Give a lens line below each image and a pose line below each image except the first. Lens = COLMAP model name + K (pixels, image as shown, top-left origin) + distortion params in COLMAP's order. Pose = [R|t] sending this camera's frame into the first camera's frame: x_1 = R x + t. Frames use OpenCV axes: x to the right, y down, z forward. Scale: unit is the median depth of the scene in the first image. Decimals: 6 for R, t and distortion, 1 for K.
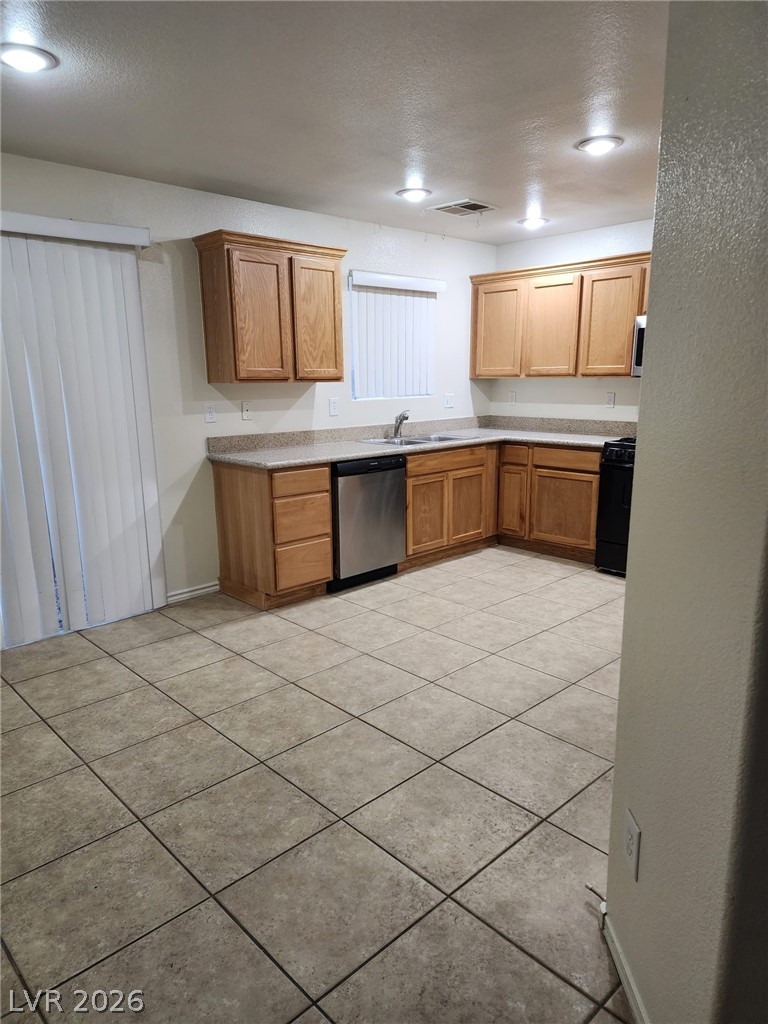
lens RADIAL K [[683.0, 0, 384.3], [0, 683.0, 519.5], [0, 0, 1]] dist [0.083623, -0.107449]
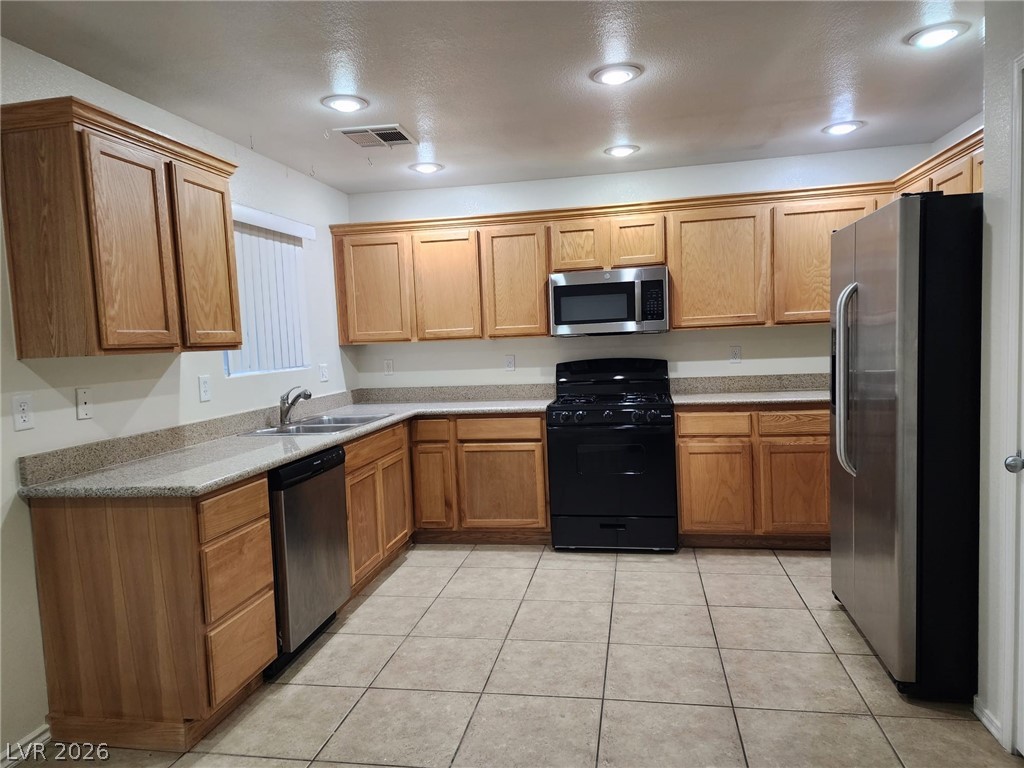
lens RADIAL K [[683.0, 0, 525.6], [0, 683.0, 379.1], [0, 0, 1]] dist [0.083623, -0.107449]
pose [[0.800178, -0.061966, 0.596553, -0.236714], [0.160201, 0.980592, -0.113026, -0.049097], [-0.577971, 0.186009, 0.794575, 0.293043]]
